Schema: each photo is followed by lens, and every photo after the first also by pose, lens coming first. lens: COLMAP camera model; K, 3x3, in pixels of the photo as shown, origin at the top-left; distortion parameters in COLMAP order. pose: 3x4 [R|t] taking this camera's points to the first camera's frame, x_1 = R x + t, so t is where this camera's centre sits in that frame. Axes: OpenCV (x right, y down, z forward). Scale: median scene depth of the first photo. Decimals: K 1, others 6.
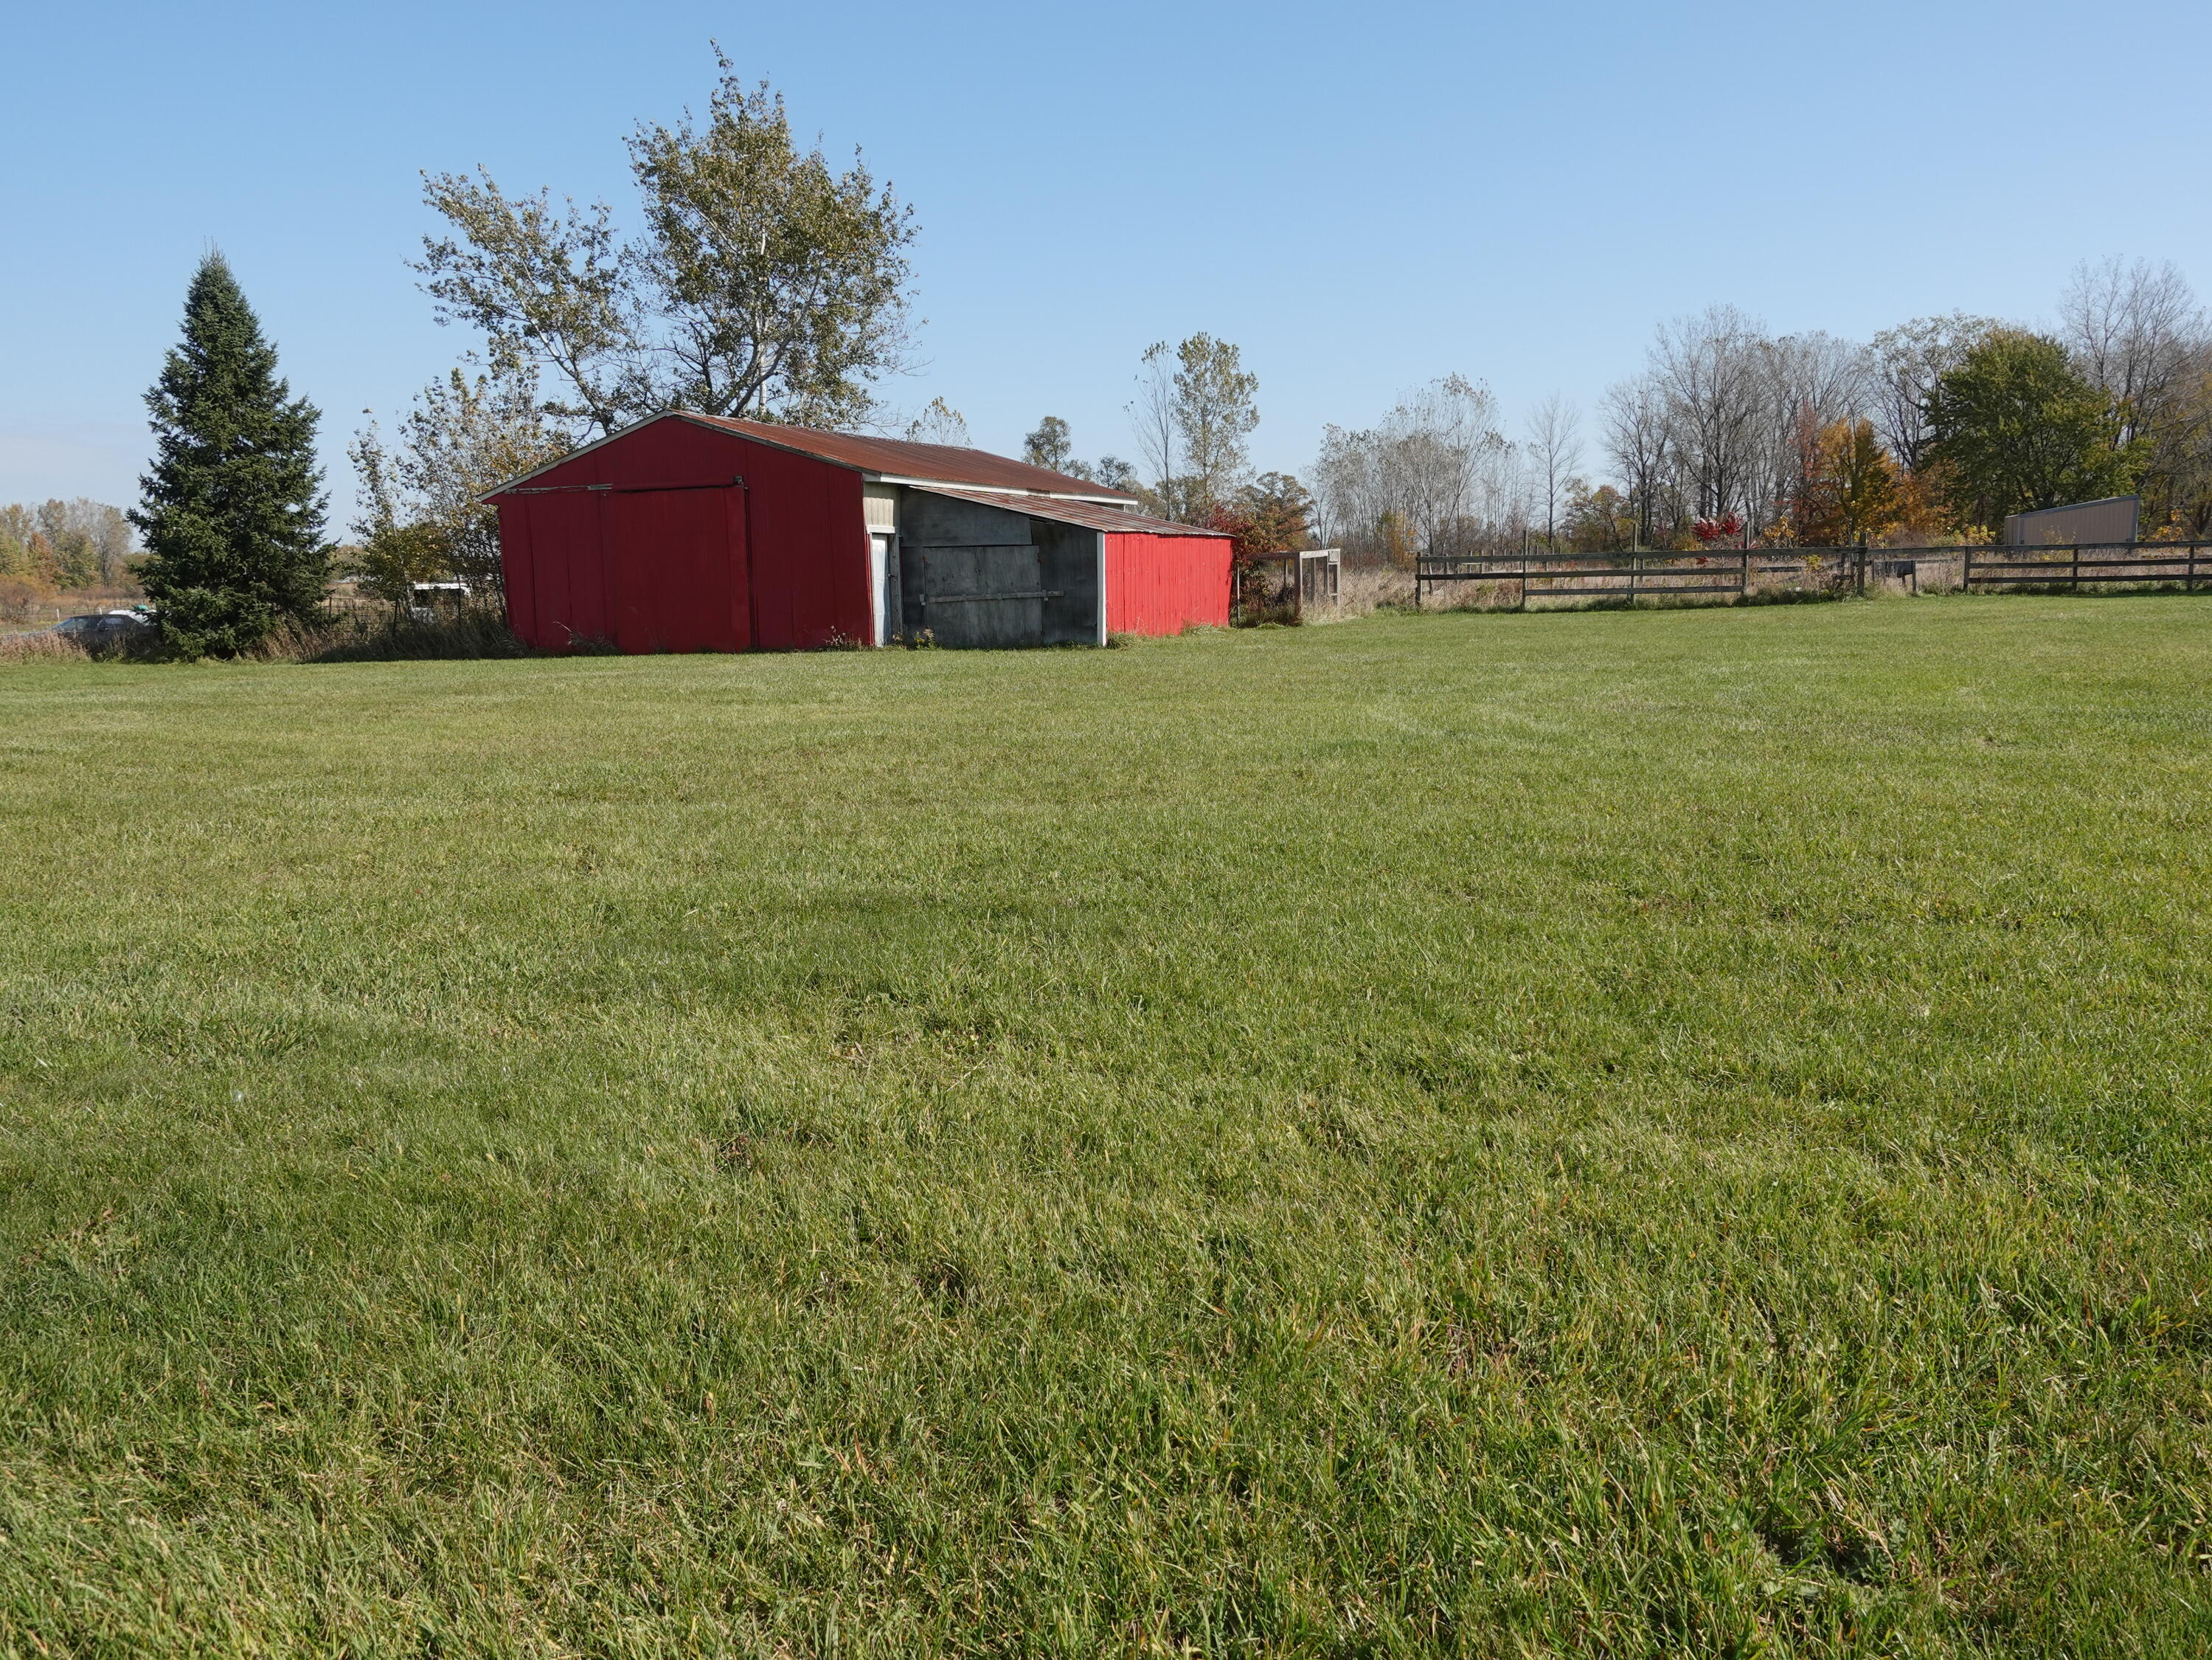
lens RADIAL K [[1717.9, 0, 1094.9], [0, 1717.9, 820.3], [0, 0, 1]] dist [-0.002426, -0.001105]
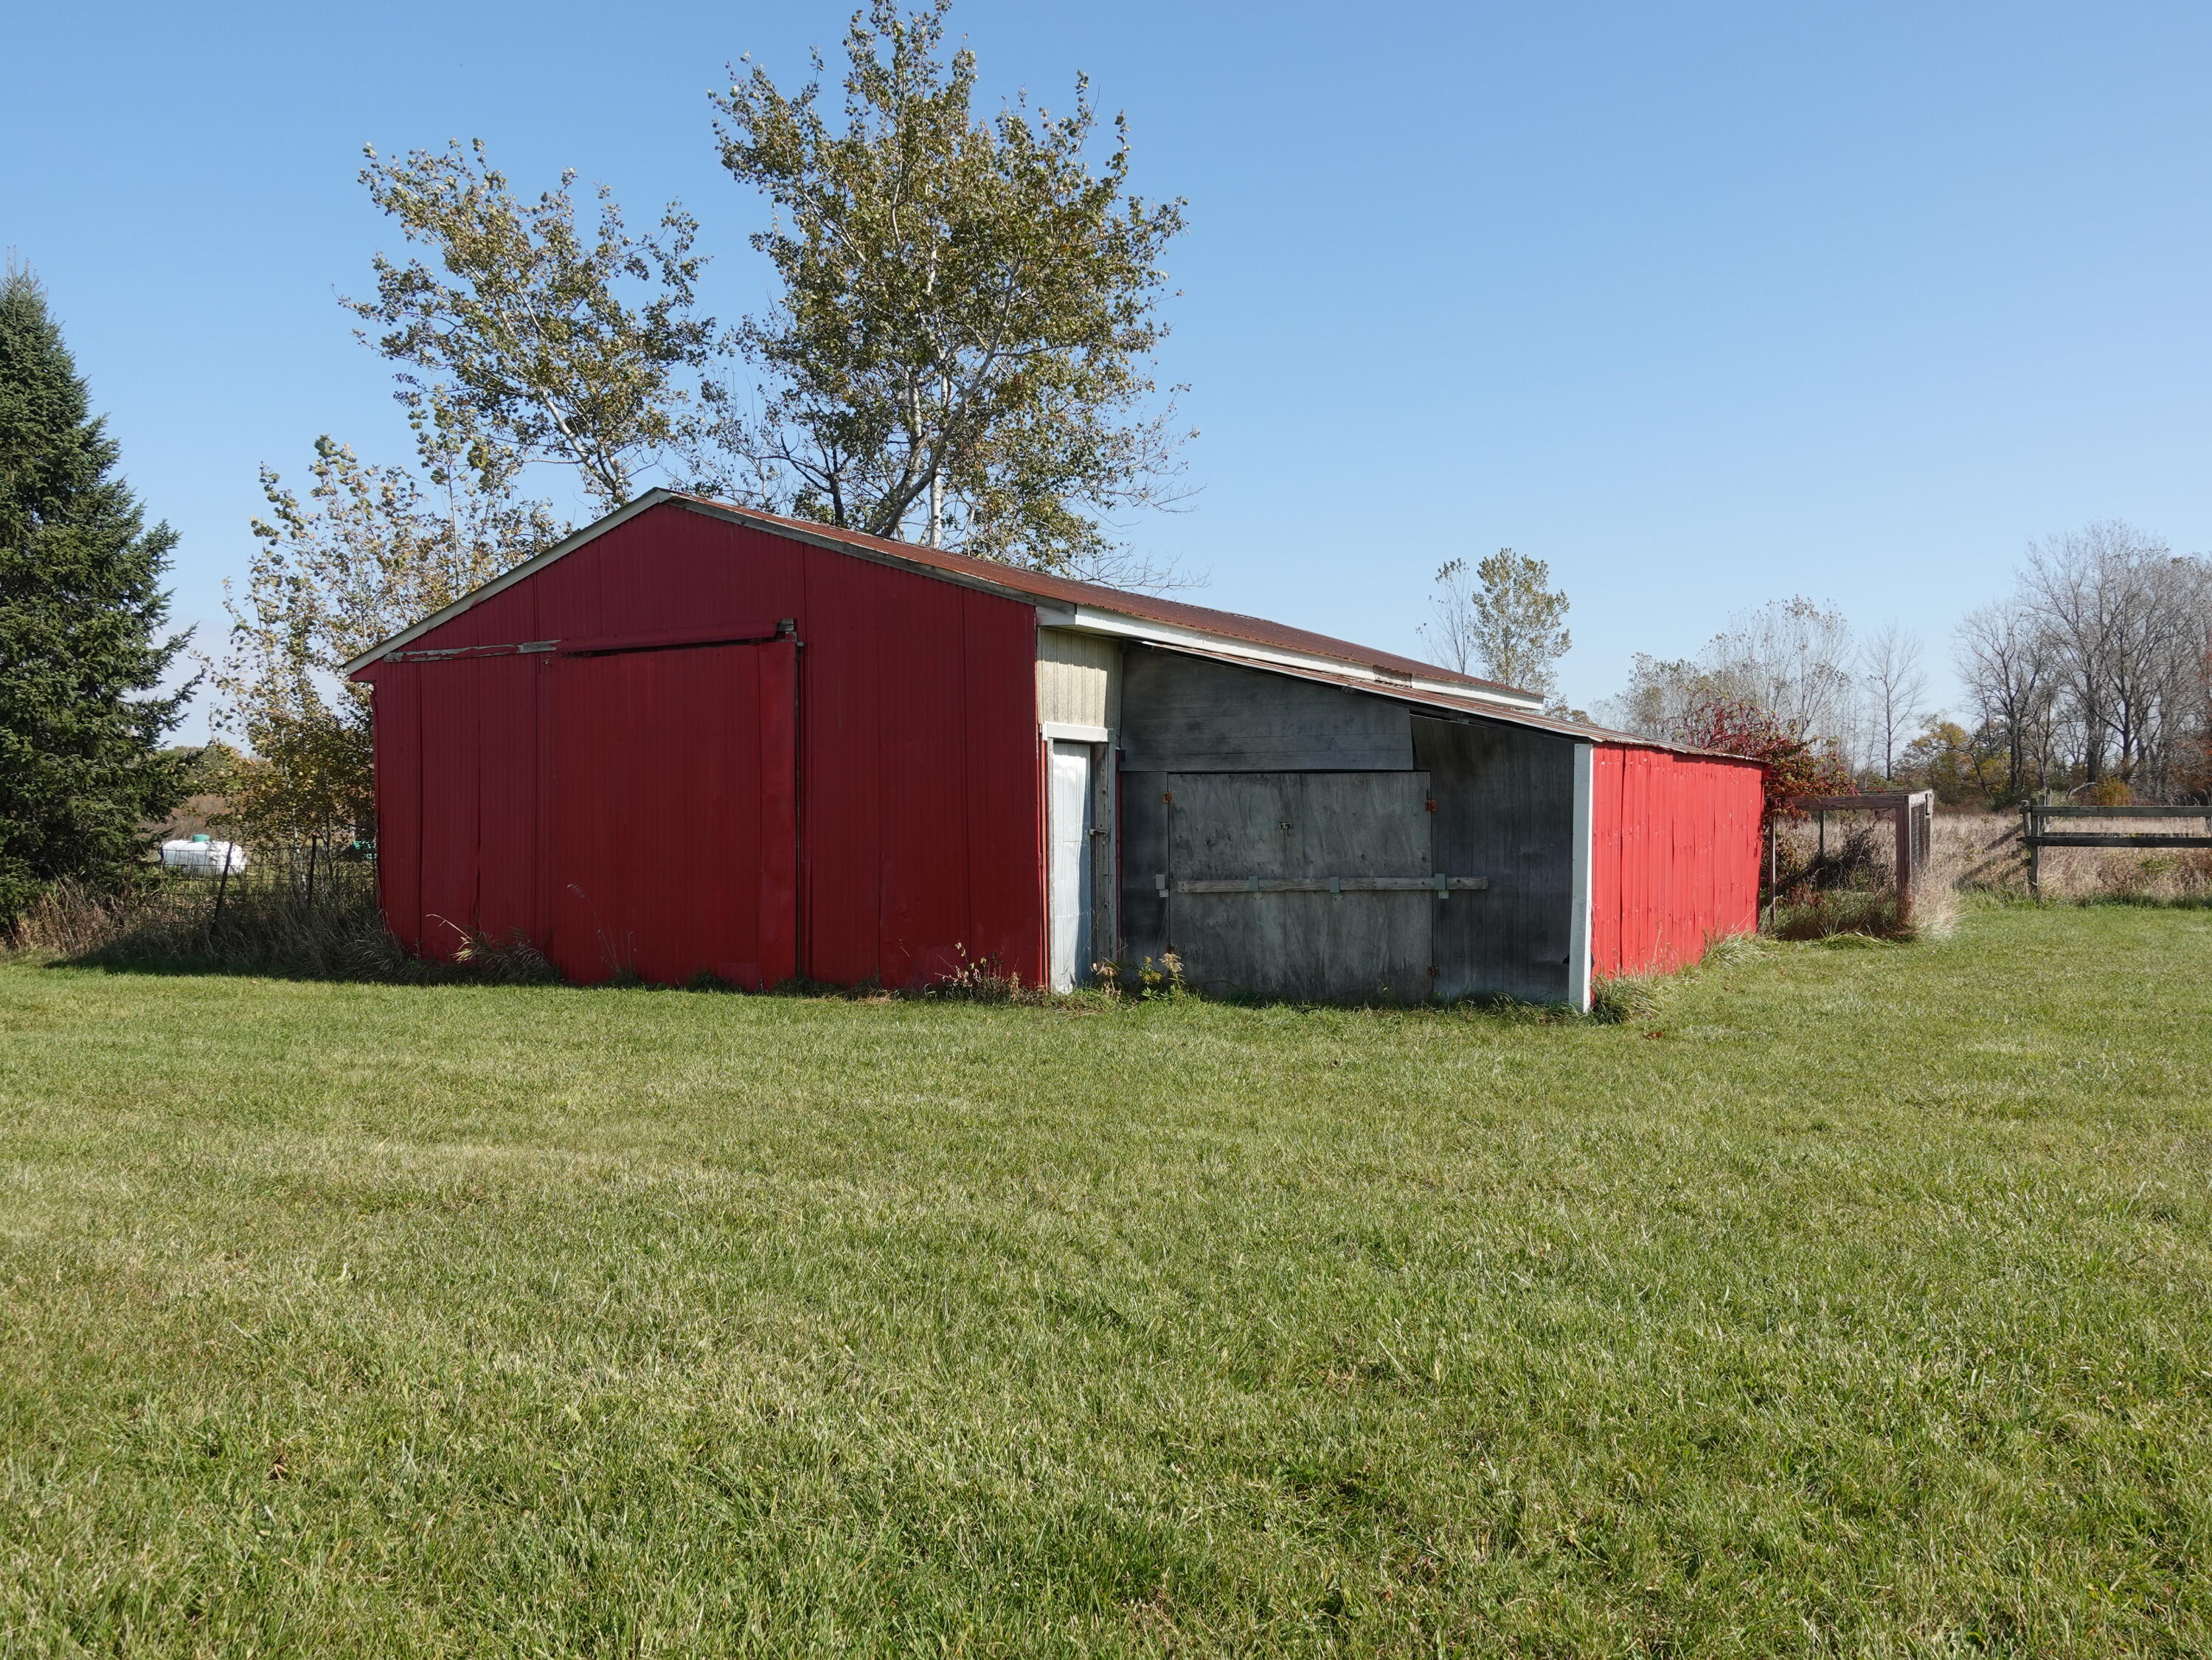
lens RADIAL K [[1717.9, 0, 1094.9], [0, 1717.9, 820.3], [0, 0, 1]] dist [-0.002426, -0.001105]
pose [[0.988009, 0.019903, -0.153109, -0.036343], [-0.040238, 0.990580, -0.130888, -0.064067], [0.149062, 0.135479, 0.979503, 0.411747]]
